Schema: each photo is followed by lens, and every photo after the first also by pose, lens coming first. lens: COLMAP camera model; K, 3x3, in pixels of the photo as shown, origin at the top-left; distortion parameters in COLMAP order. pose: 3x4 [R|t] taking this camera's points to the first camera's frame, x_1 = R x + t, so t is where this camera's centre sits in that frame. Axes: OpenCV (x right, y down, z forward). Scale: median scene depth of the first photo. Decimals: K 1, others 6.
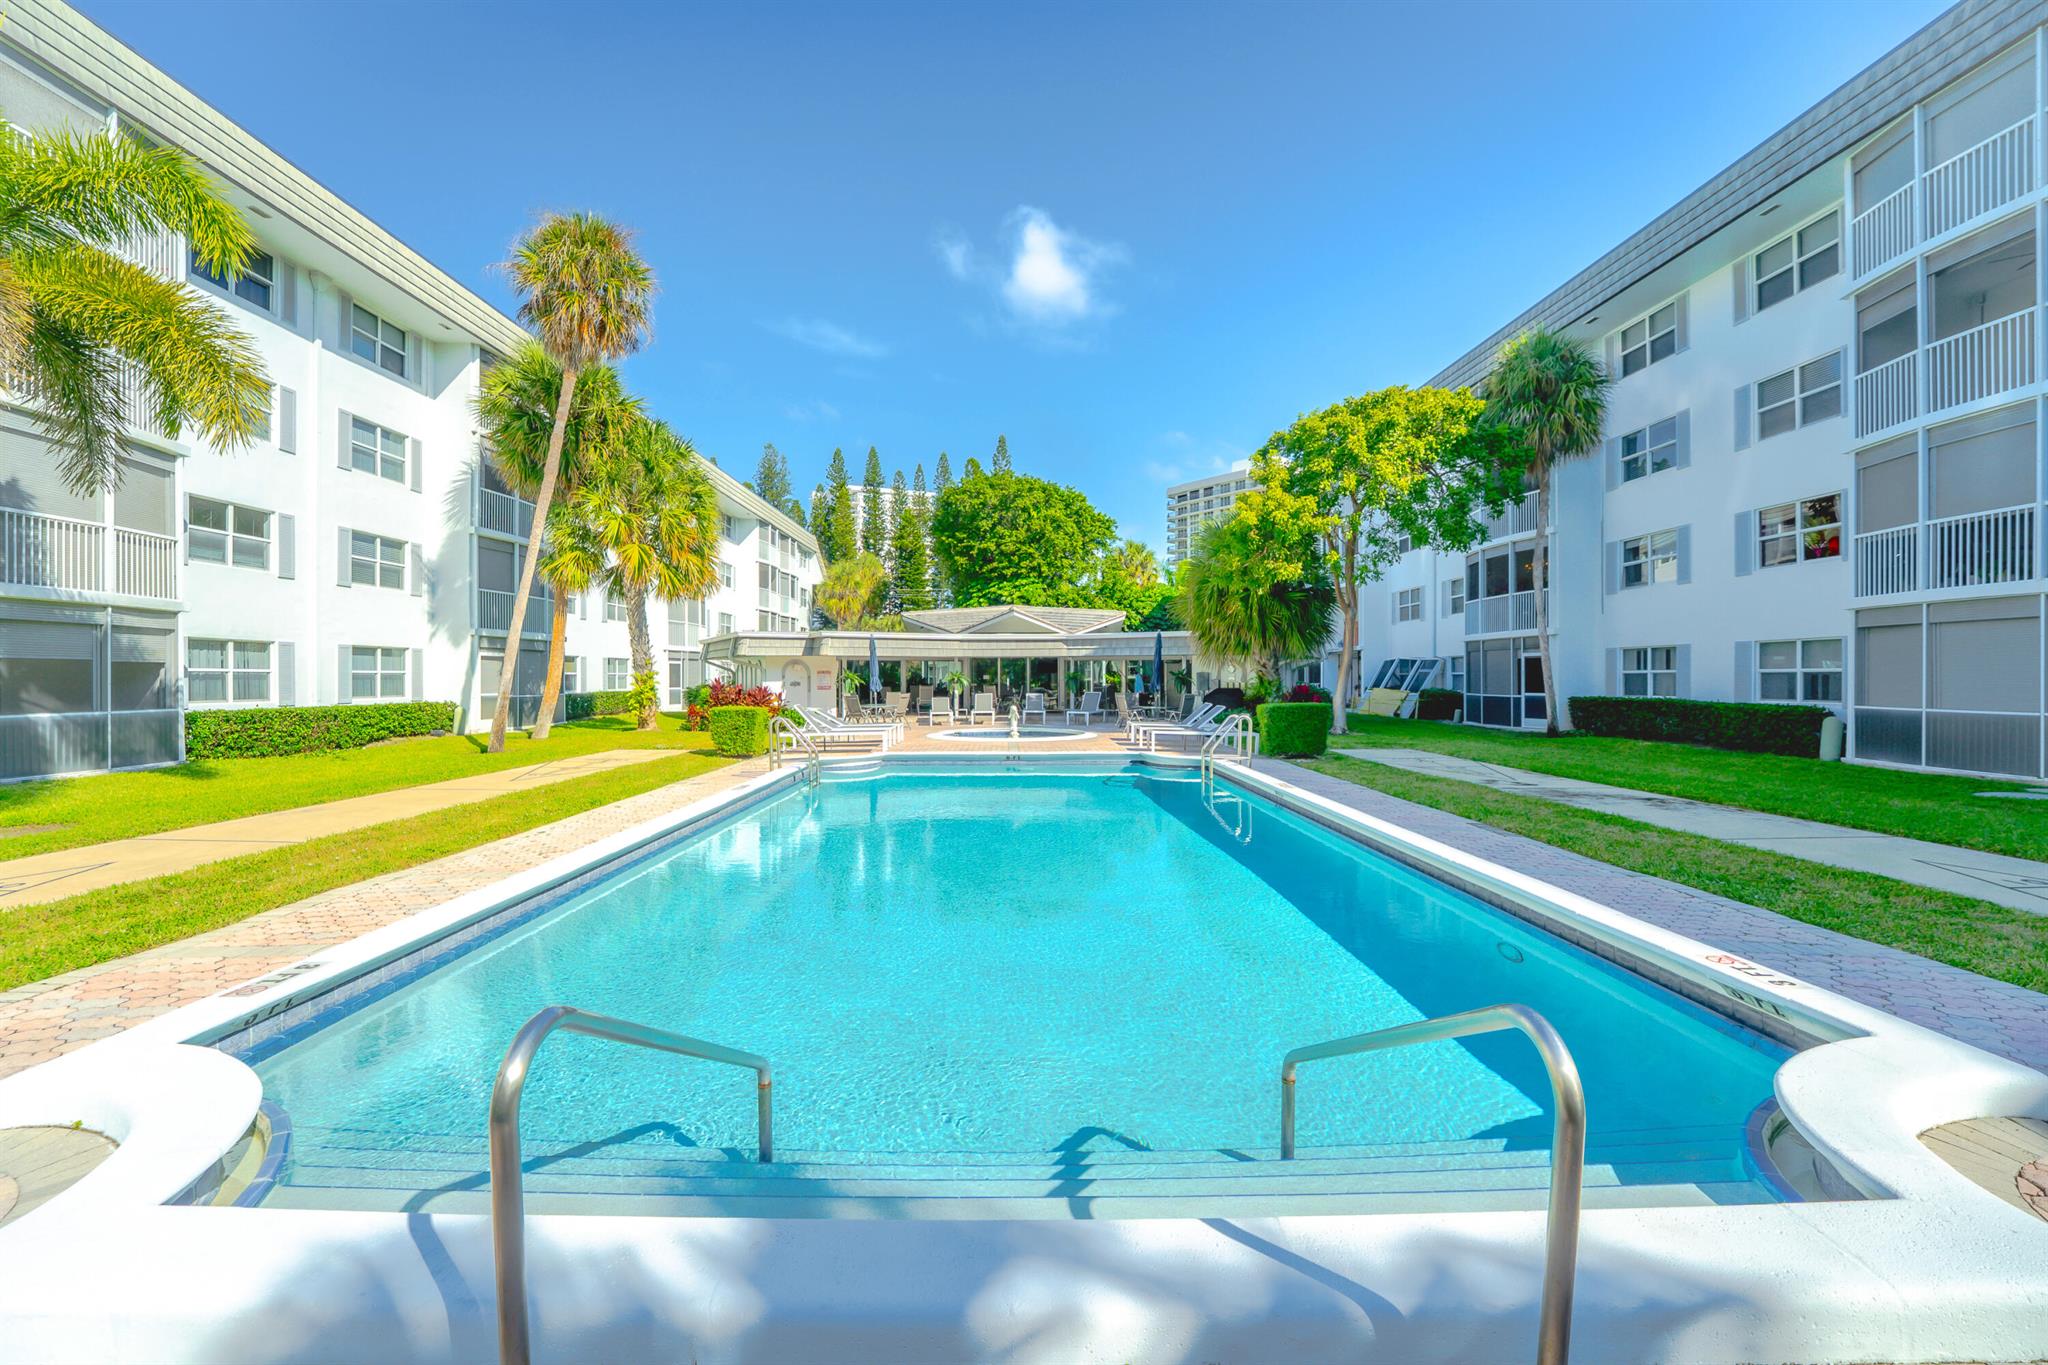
lens RADIAL K [[825.8, 0, 1017.2], [0, 825.8, 679.5], [0, 0, 1]] dist [-0.001239, -0.000240]
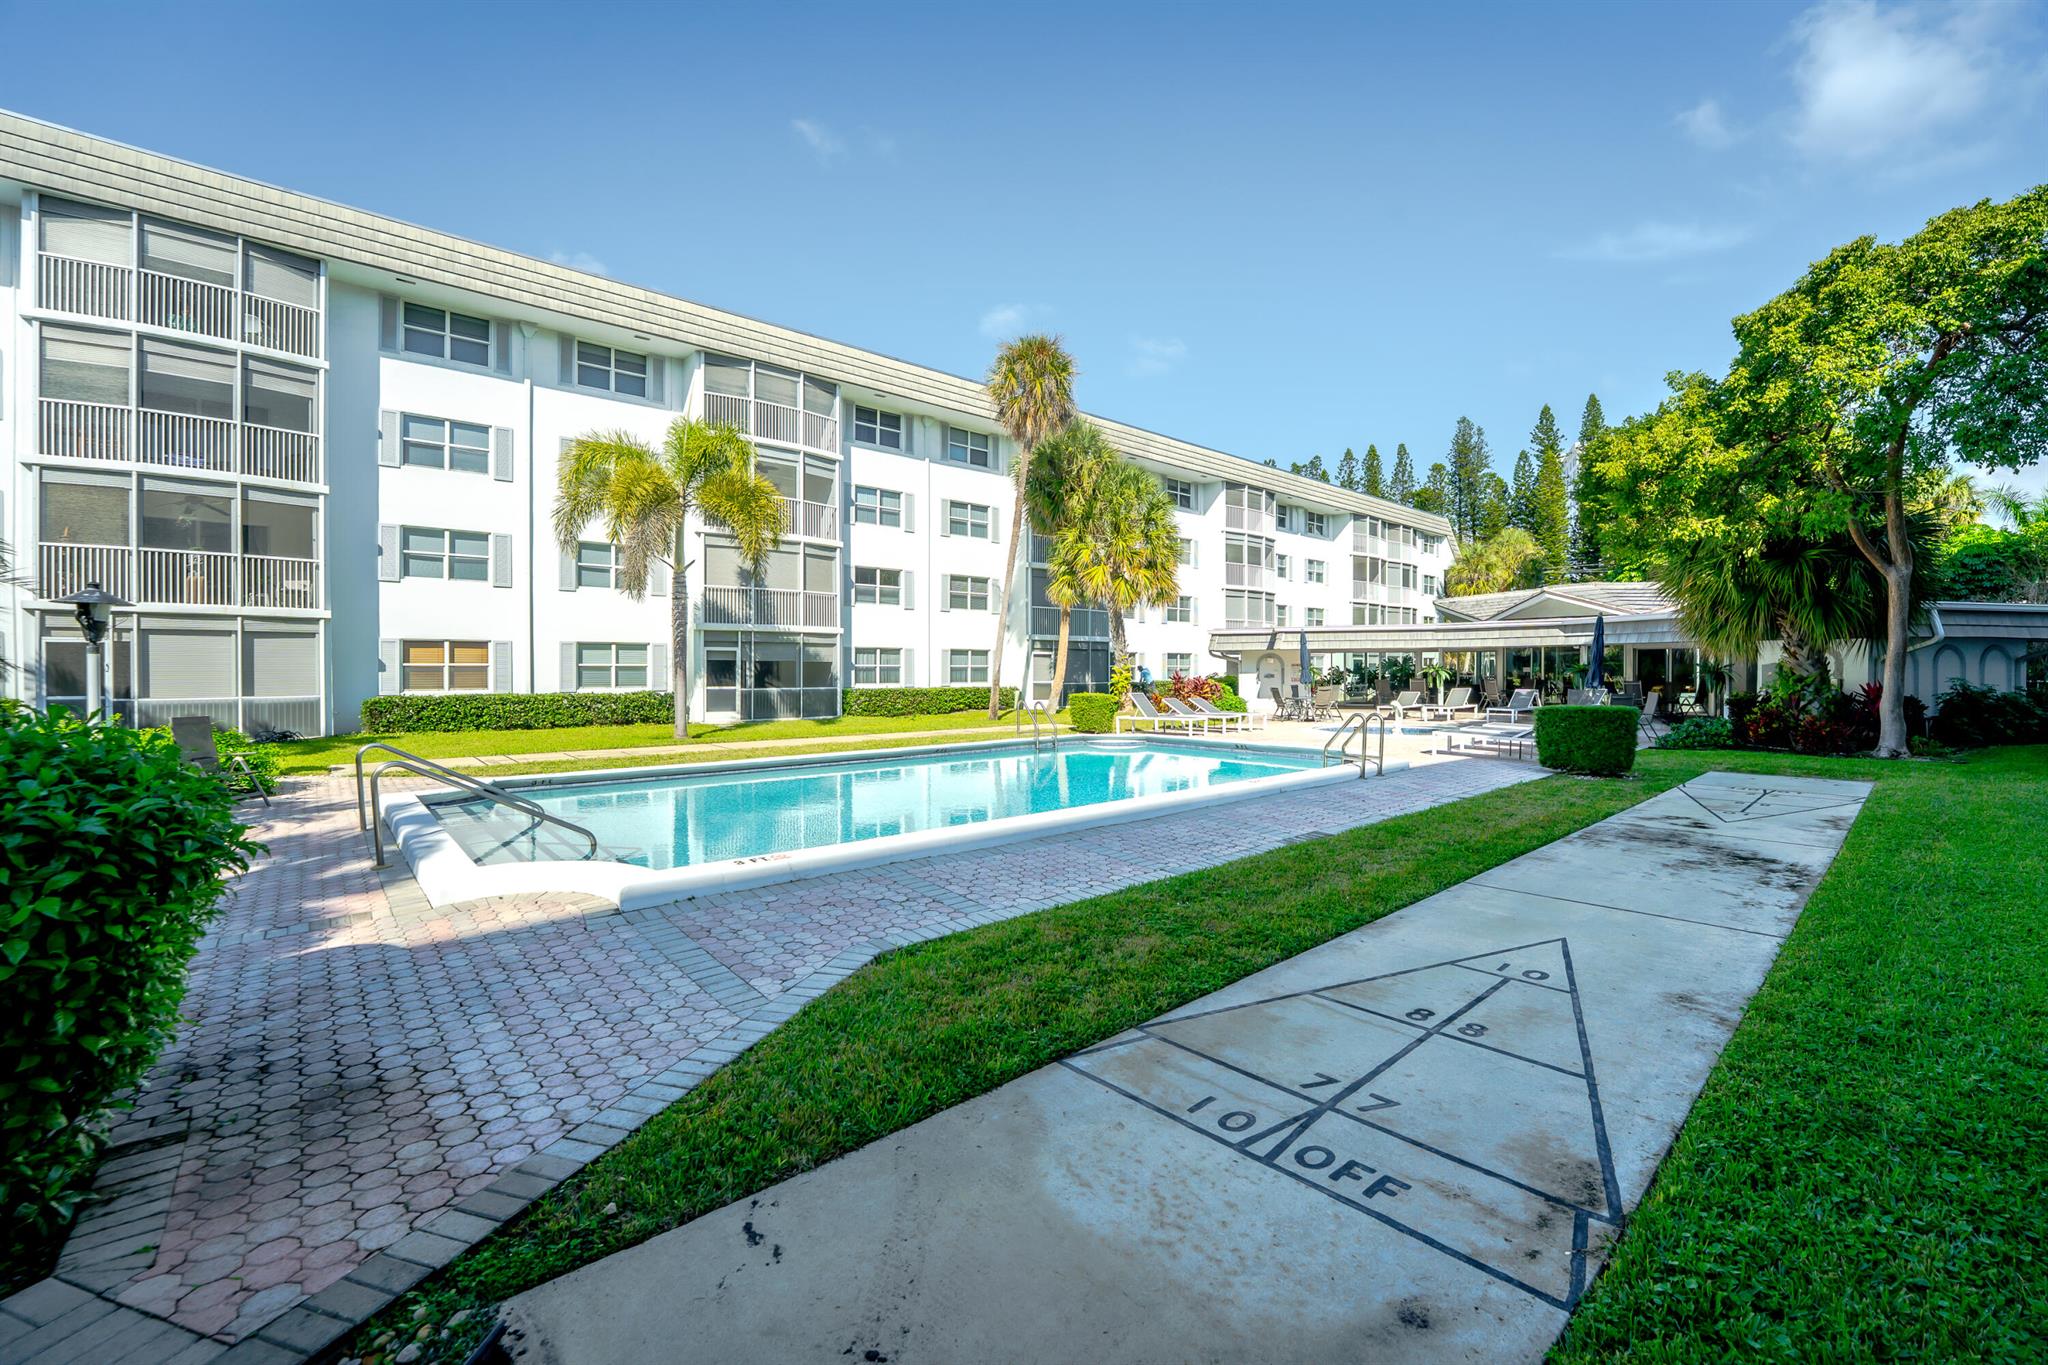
lens RADIAL K [[825.8, 0, 1016.1], [0, 825.8, 676.4], [0, 0, 1]] dist [-0.001239, -0.000240]
pose [[0.682327, 0.005622, -0.731025, 0.381212], [-0.002079, 0.999981, 0.005749, 0.000354], [0.731044, -0.002403, 0.682326, 0.030518]]
